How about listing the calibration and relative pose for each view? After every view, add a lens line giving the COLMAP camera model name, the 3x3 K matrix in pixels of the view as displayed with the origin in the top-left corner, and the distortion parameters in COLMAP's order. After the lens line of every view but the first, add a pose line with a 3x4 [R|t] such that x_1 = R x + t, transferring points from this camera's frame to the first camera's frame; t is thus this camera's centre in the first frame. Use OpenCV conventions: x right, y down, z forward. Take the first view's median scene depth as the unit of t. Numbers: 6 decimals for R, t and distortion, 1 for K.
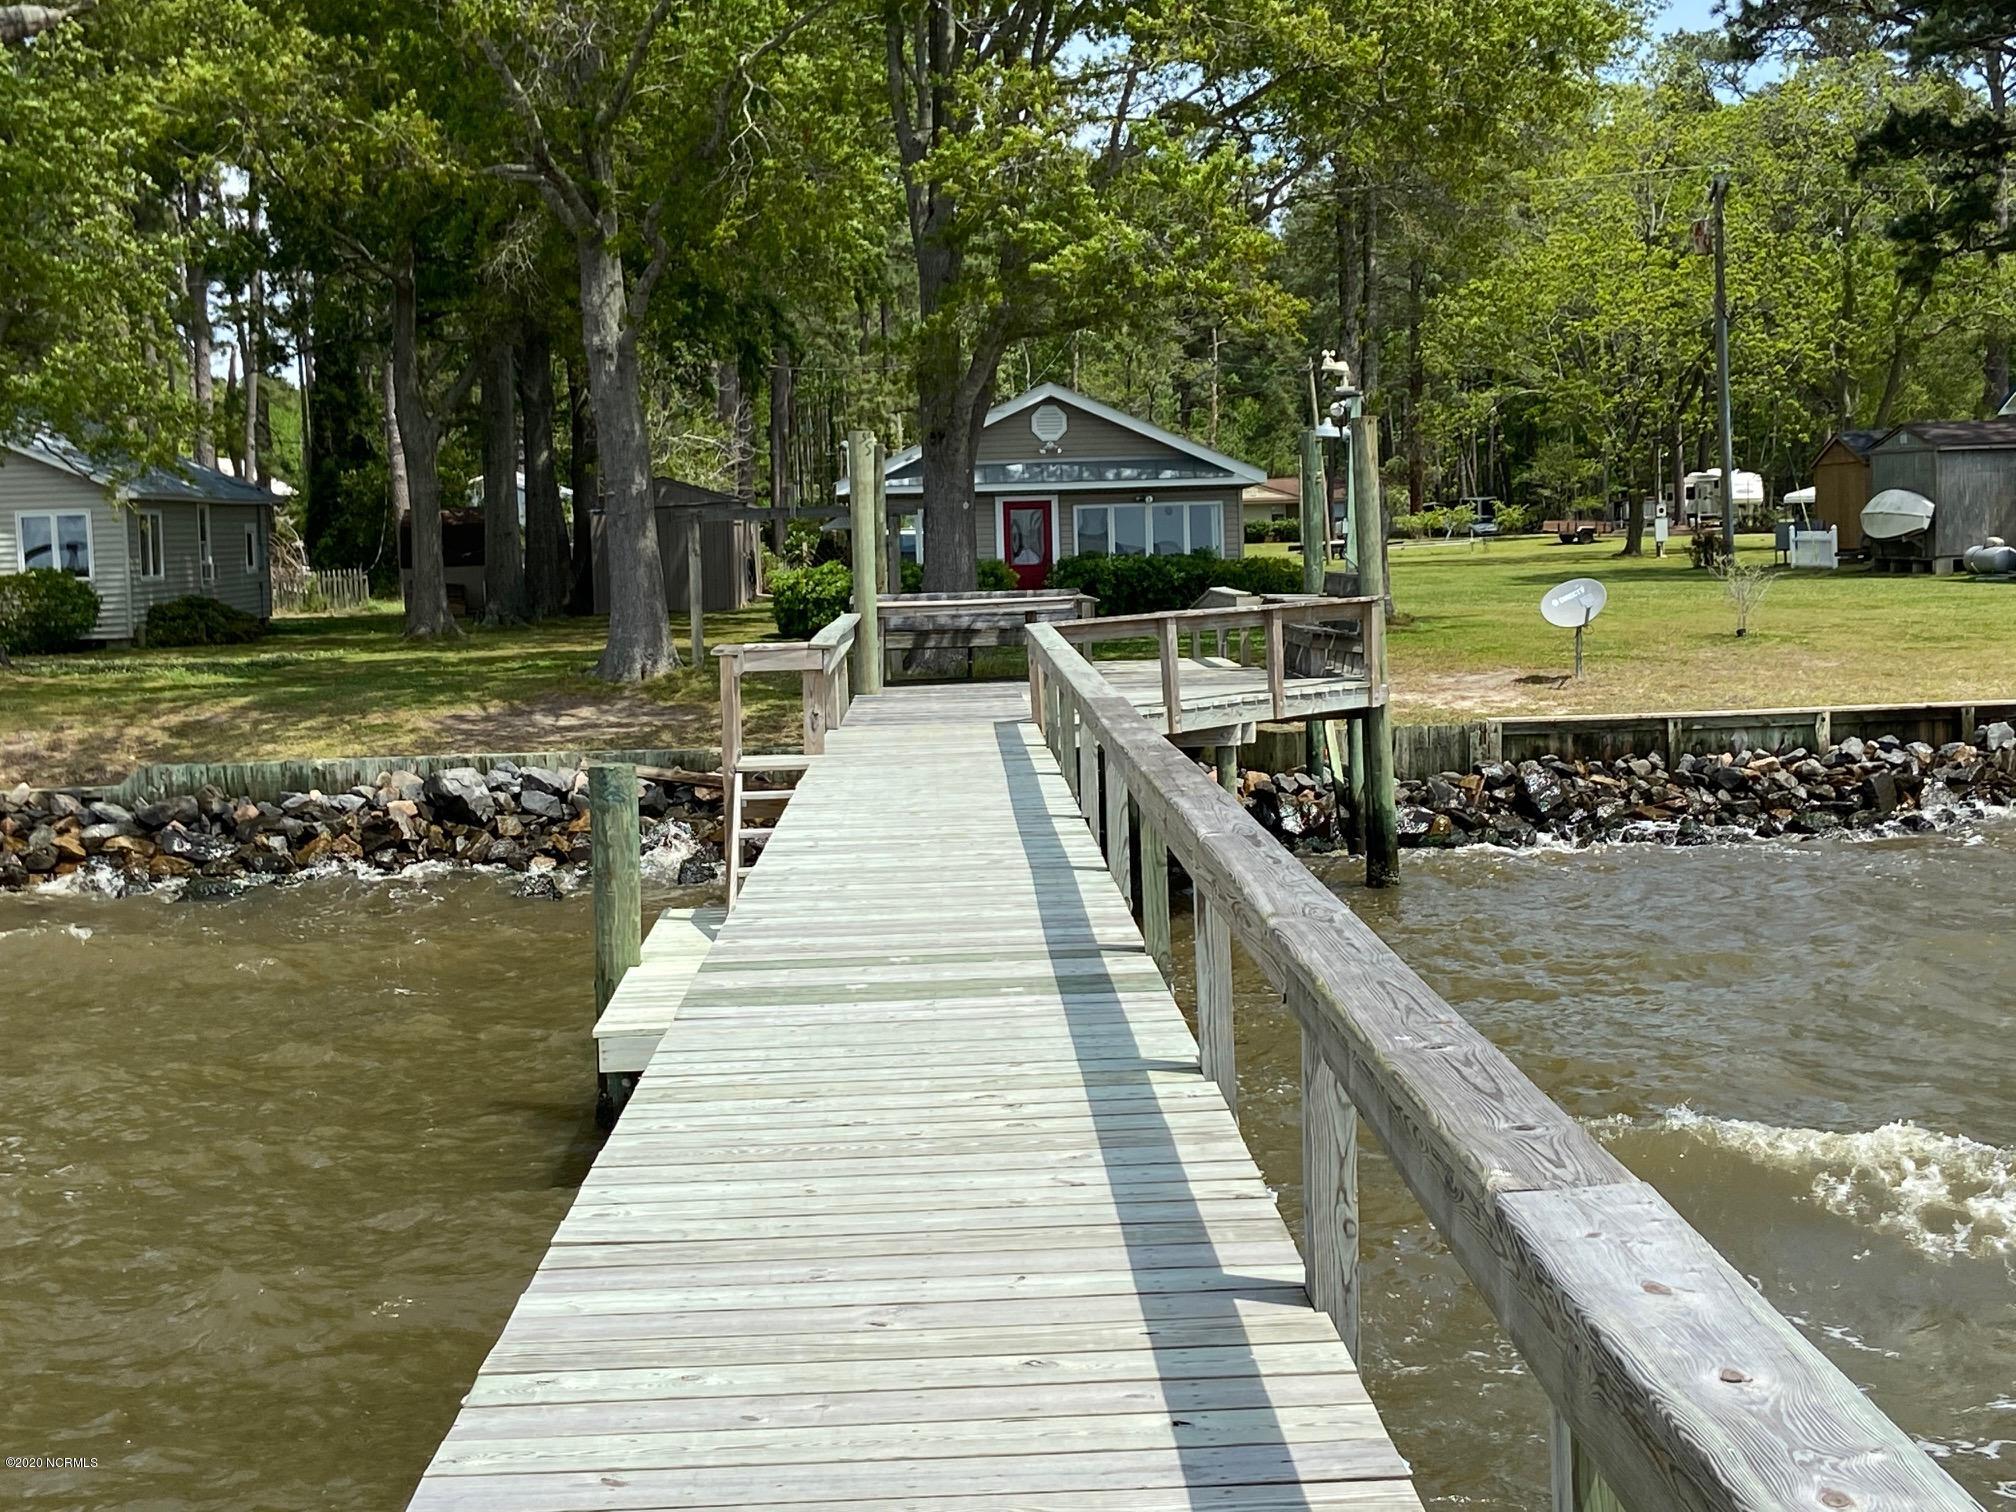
lens RADIAL K [[2933.6, 0, 1007.6], [0, 2933.6, 755.8], [0, 0, 1]] dist [0.099394, 0.000000]
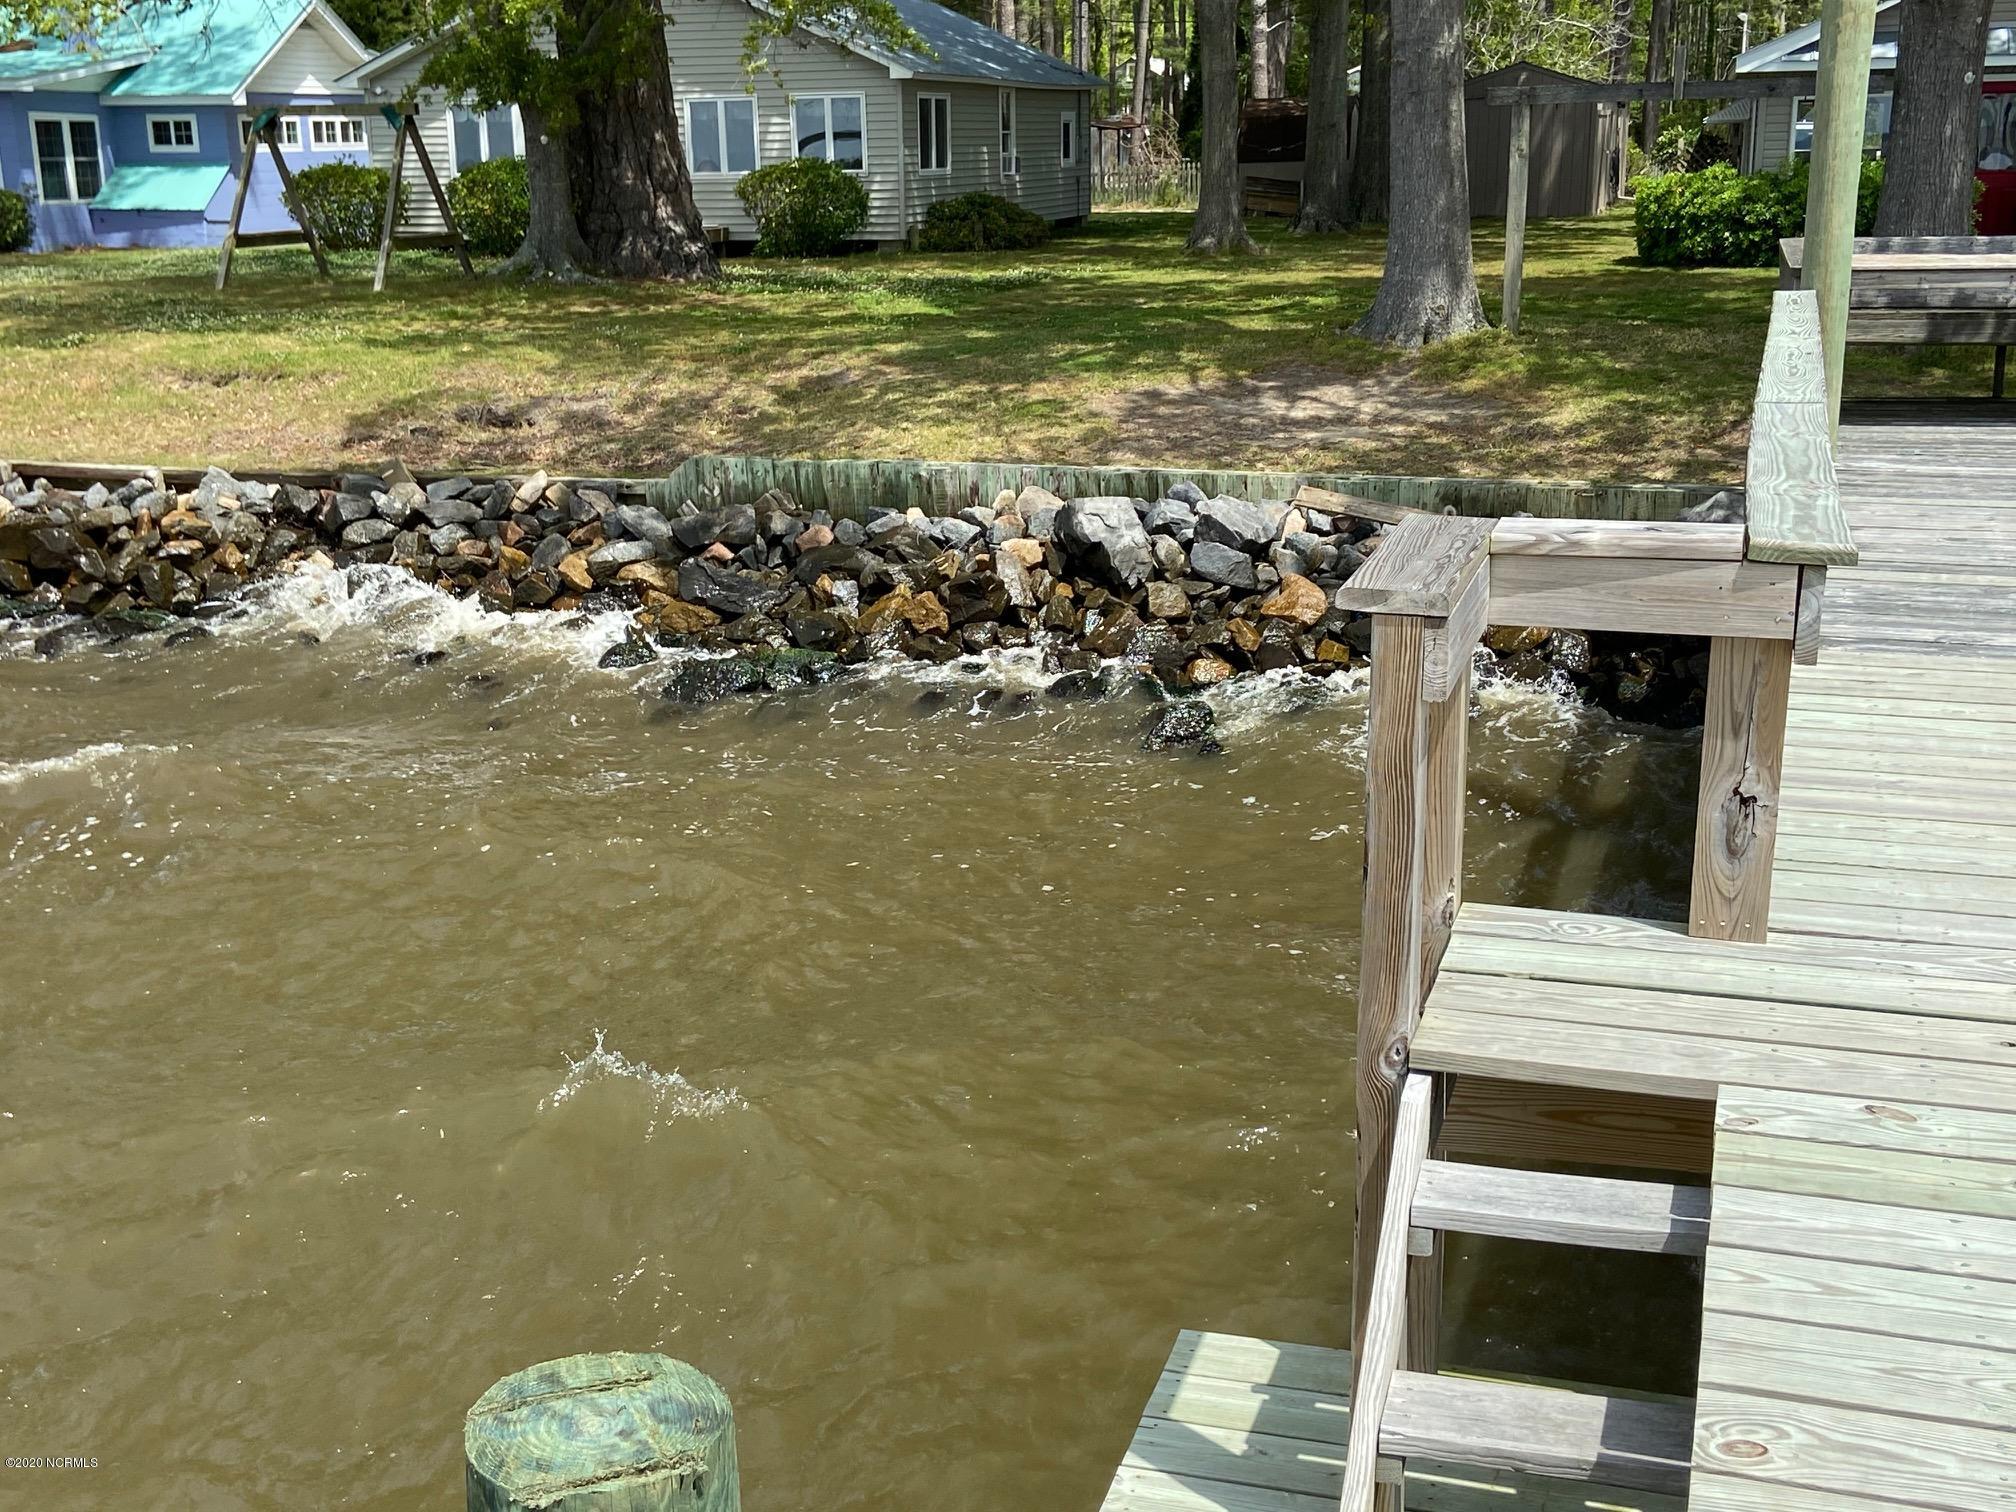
lens RADIAL K [[2366.6, 0, 1004.8], [0, 2366.6, 759.0], [0, 0, 1]] dist [0.086904, 0.000000]
pose [[0.945327, 0.099582, -0.310549, -0.037892], [-0.041476, 0.981219, 0.188388, -0.034524], [0.323476, -0.165207, 0.931703, 0.473053]]
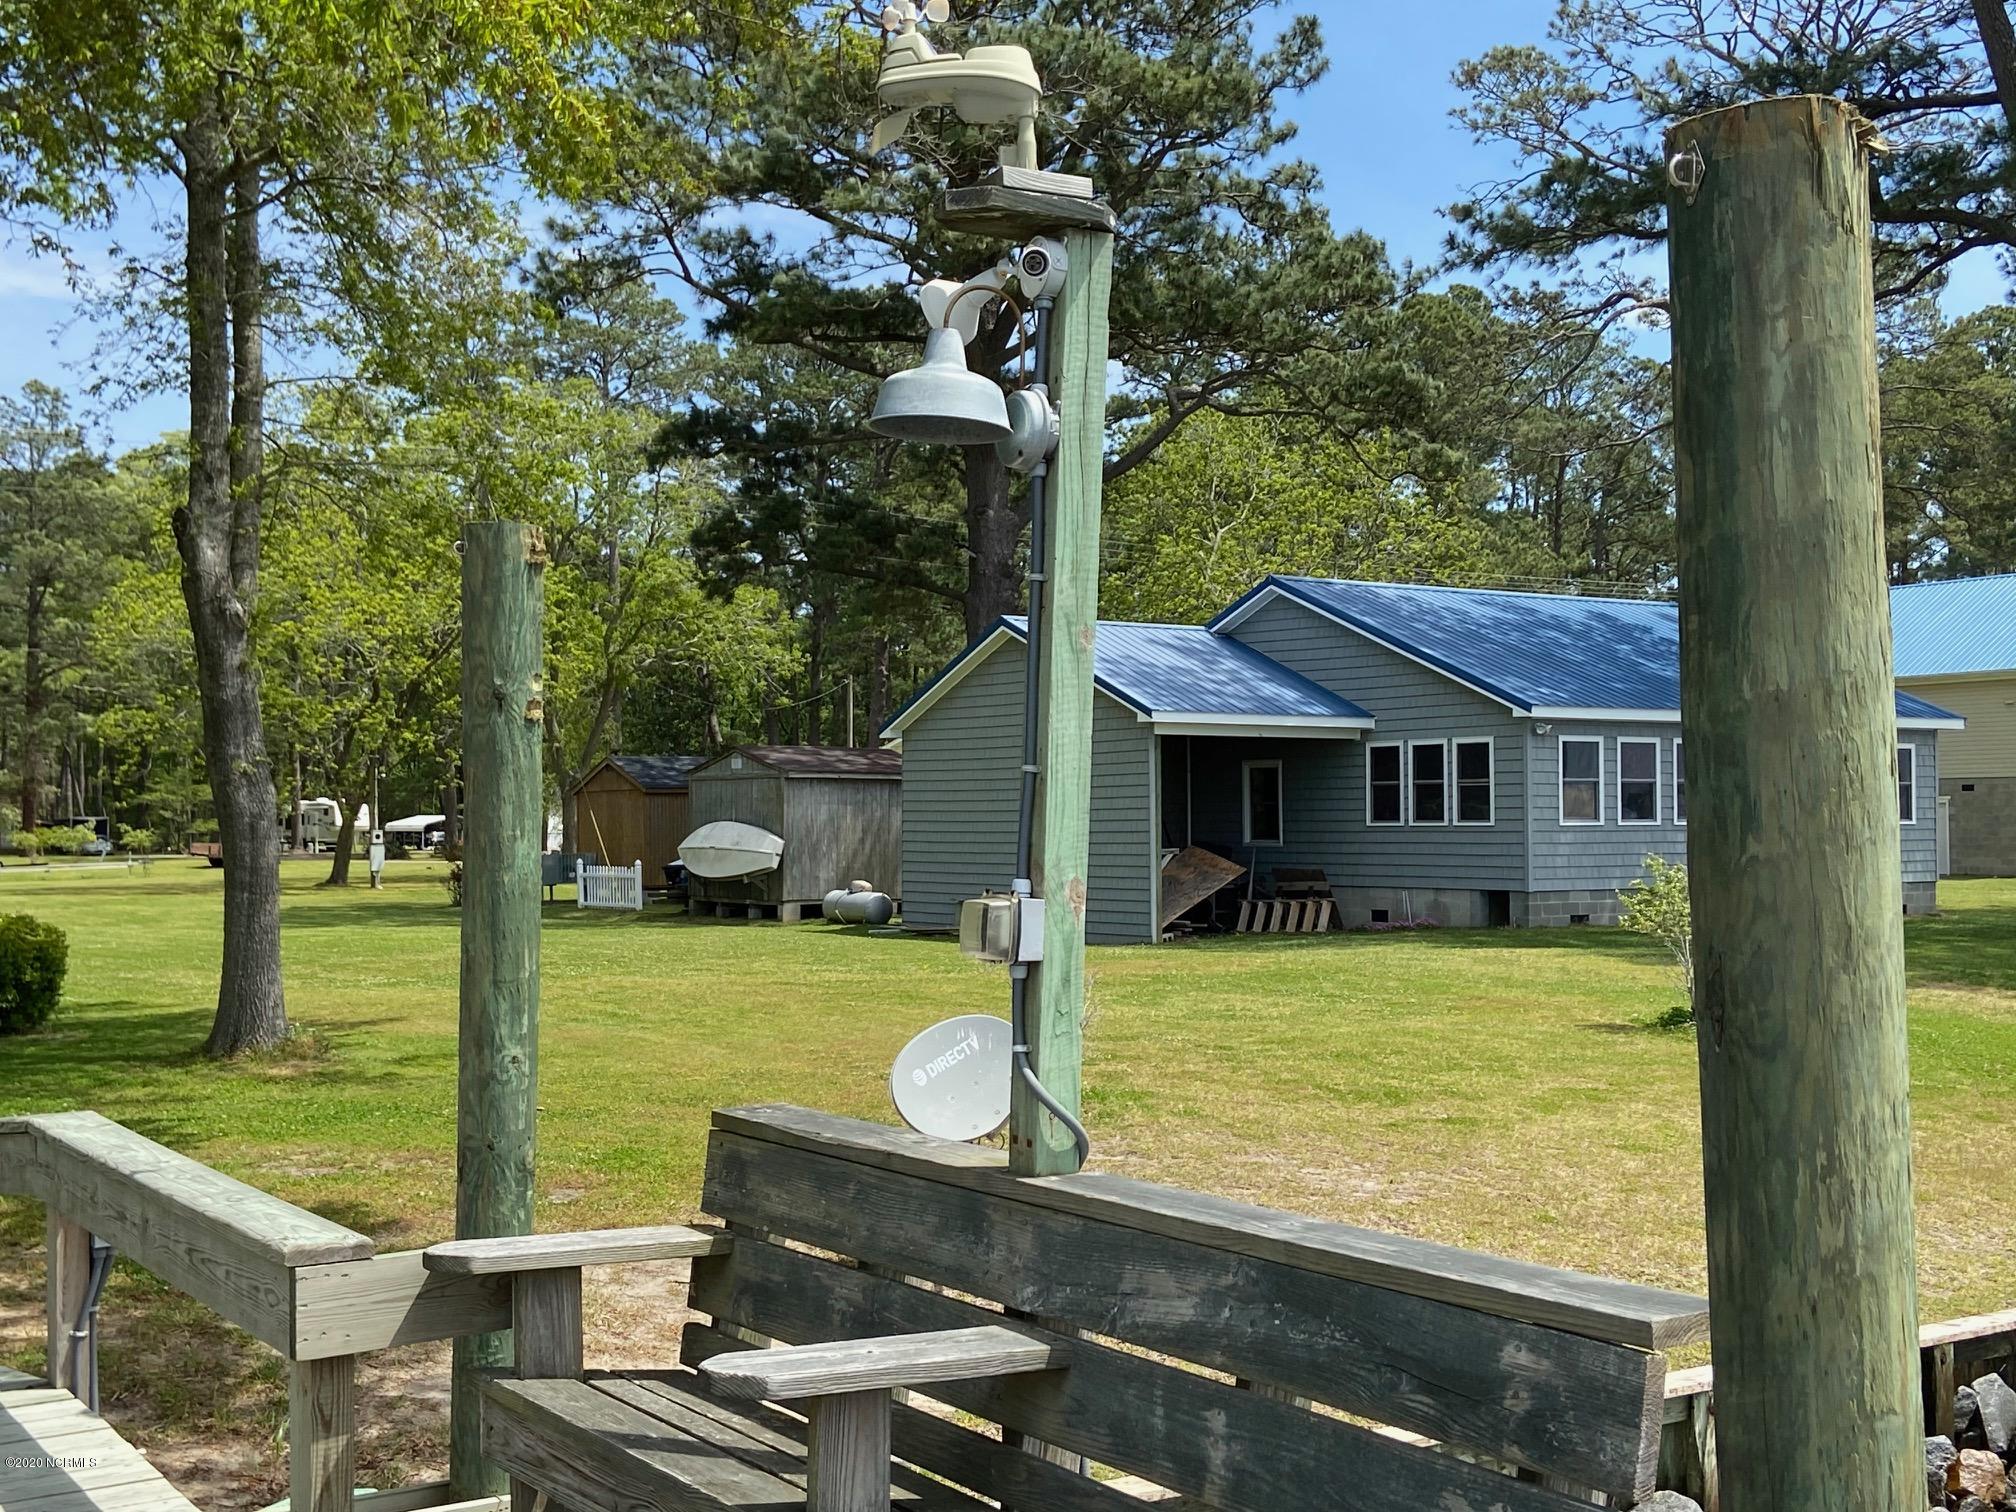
lens RADIAL K [[2366.6, 0, 1003.3], [0, 2366.6, 766.2], [0, 0, 1]] dist [0.086904, 0.000000]
pose [[0.858055, 0.040007, 0.511997, 0.032725], [0.017644, 0.994076, -0.107246, -0.063665], [-0.513255, 0.101056, 0.852266, 0.770509]]
